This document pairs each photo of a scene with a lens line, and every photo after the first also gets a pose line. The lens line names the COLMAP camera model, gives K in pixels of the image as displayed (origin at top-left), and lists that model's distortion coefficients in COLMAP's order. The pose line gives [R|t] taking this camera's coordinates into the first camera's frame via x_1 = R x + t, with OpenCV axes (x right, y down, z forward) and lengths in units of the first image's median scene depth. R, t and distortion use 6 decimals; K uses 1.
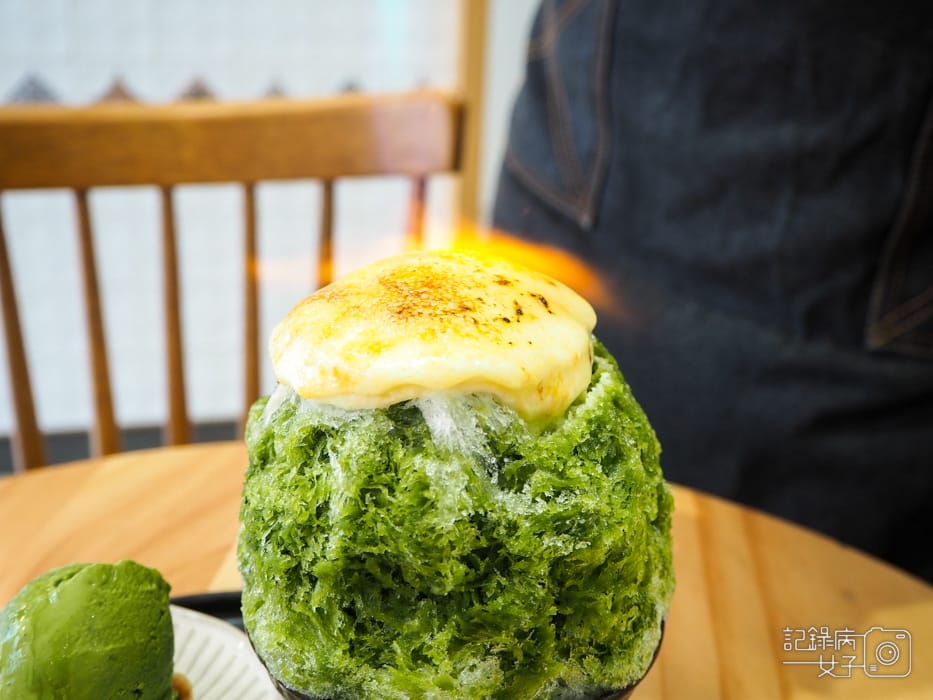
lens RADIAL K [[1110.1, 0, 472.3], [0, 1110.1, 345.7], [0, 0, 1]] dist [0.018157, 0.000000]
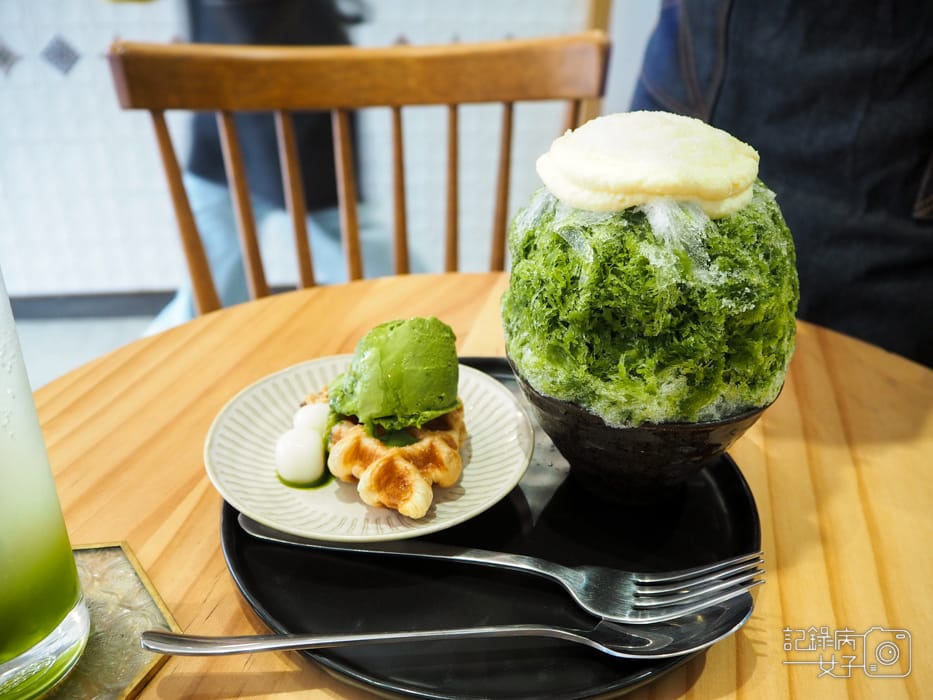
lens RADIAL K [[786.2, 0, 462.7], [0, 786.2, 350.8], [0, 0, 1]] dist [-0.020986, -0.003780]
pose [[0.990143, 0.042096, -0.133588, -0.133669], [-0.023488, 0.990163, 0.137932, 0.095807], [0.138080, -0.133435, 0.981391, -0.105273]]
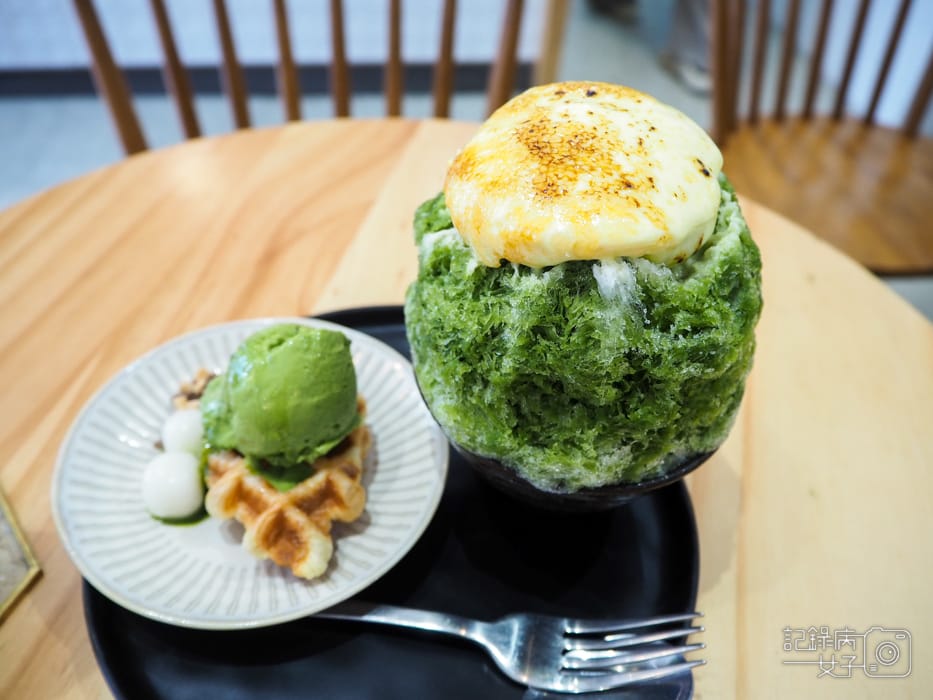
lens RADIAL K [[786.2, 0, 461.5], [0, 786.2, 326.0], [0, 0, 1]] dist [-0.020986, -0.003780]
pose [[0.999323, 0.032597, -0.017041, -0.153381], [-0.023377, 0.920539, 0.389950, -0.186419], [0.028398, -0.389288, 0.920678, 0.204337]]
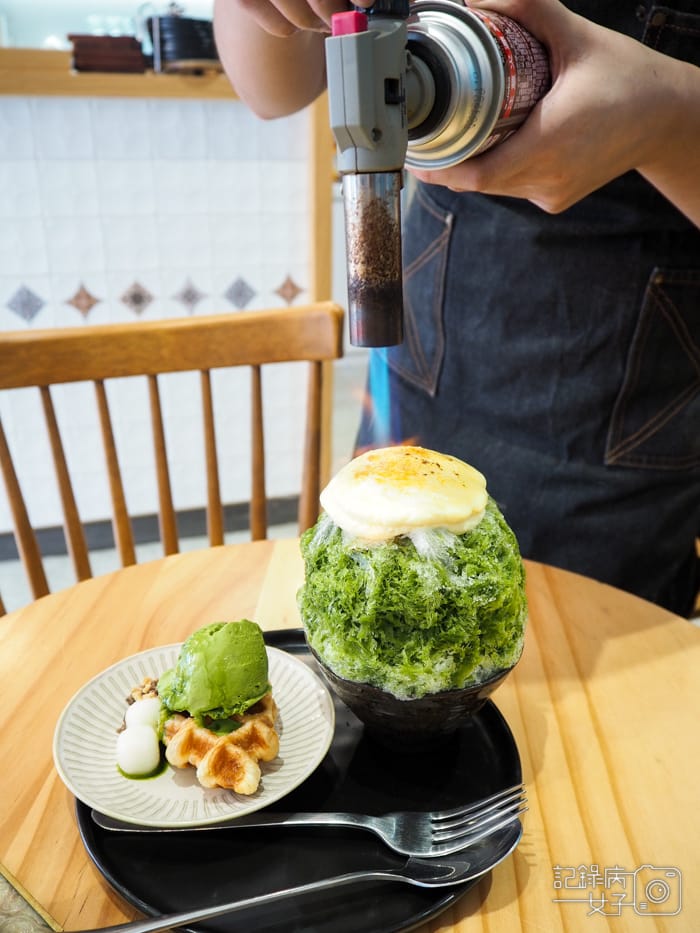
lens RADIAL K [[786.2, 0, 345.6], [0, 786.2, 473.4], [0, 0, 1]] dist [-0.020986, -0.003780]
pose [[0.997430, -0.055083, 0.045821, -0.209015], [0.053211, 0.997736, 0.041116, -0.117094], [-0.047982, -0.038572, 0.998103, -0.388477]]
